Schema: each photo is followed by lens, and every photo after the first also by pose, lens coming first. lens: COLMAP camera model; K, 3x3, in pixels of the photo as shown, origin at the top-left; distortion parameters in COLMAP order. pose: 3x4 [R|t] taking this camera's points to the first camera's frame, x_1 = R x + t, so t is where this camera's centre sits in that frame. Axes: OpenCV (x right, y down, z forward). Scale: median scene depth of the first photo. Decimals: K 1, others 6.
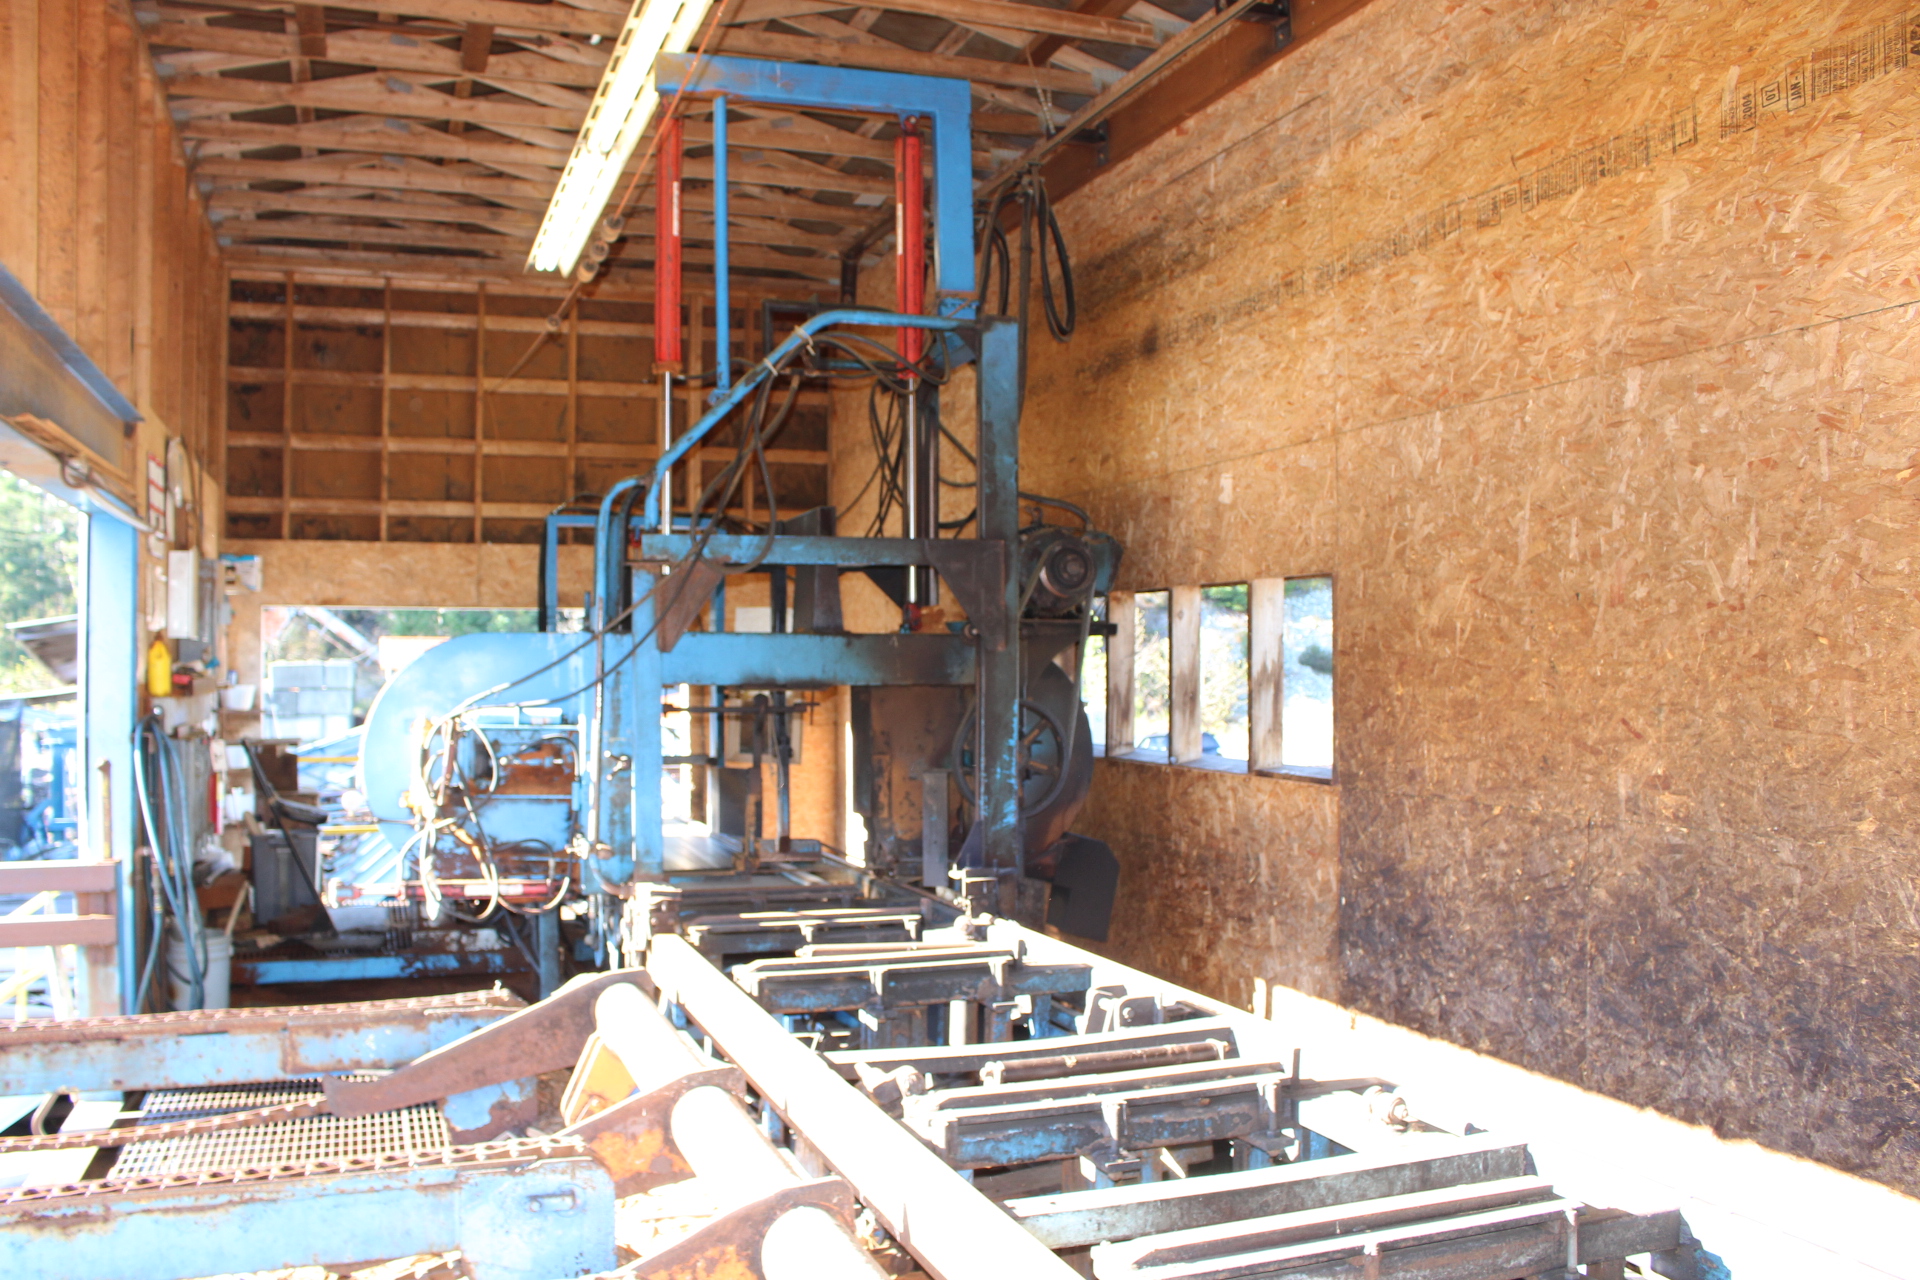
lens RADIAL K [[1584.4, 0, 958.6], [0, 1584.4, 647.4], [0, 0, 1]] dist [-0.099061, 0.017152]
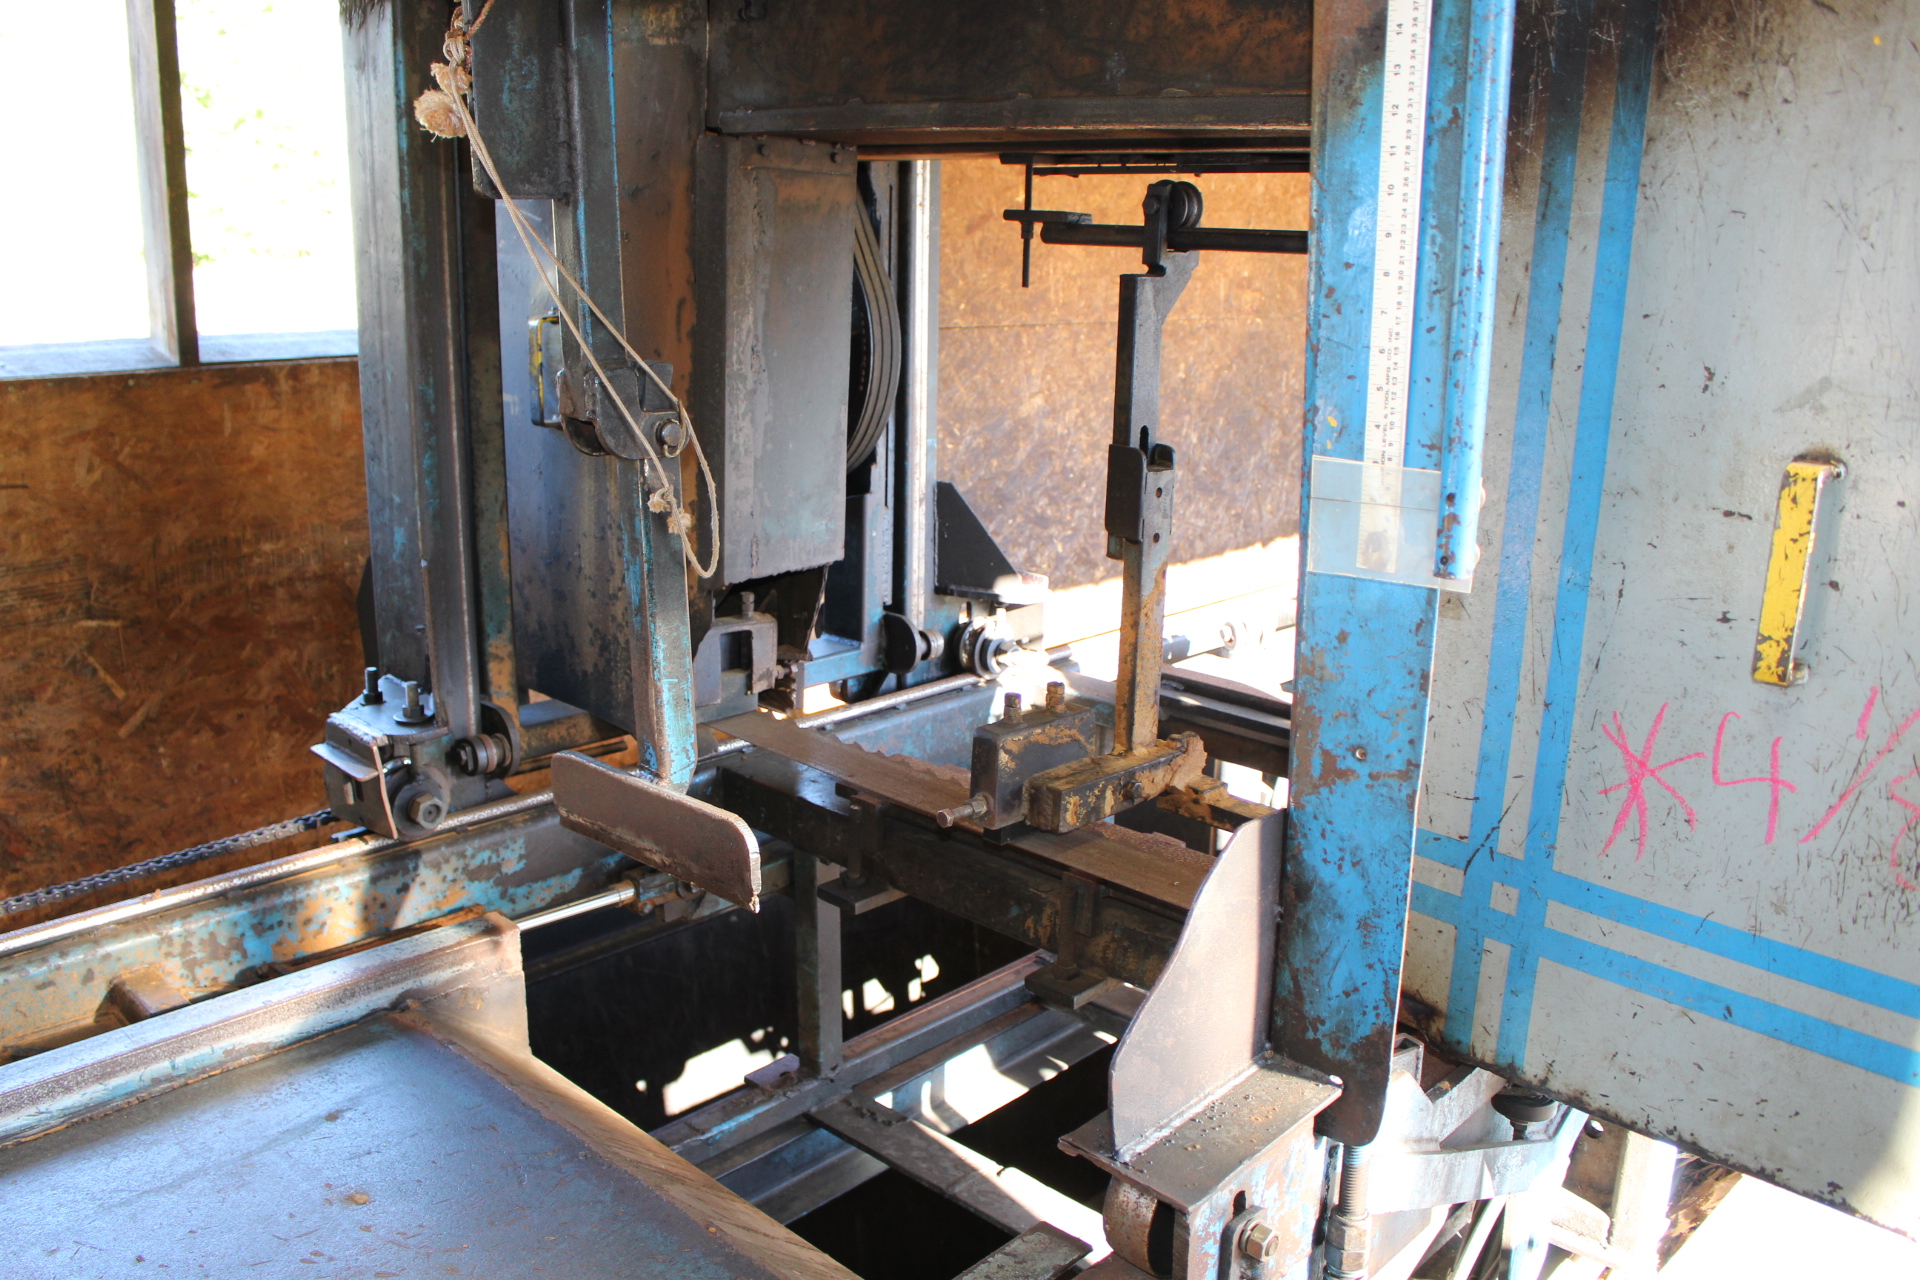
lens RADIAL K [[1584.4, 0, 961.6], [0, 1584.4, 640.9], [0, 0, 1]] dist [-0.099061, 0.017152]
pose [[-0.446627, -0.235623, 0.863137, -0.469788], [-0.037863, 0.968814, 0.244879, 0.054824], [-0.893919, 0.076689, -0.441620, 1.463097]]
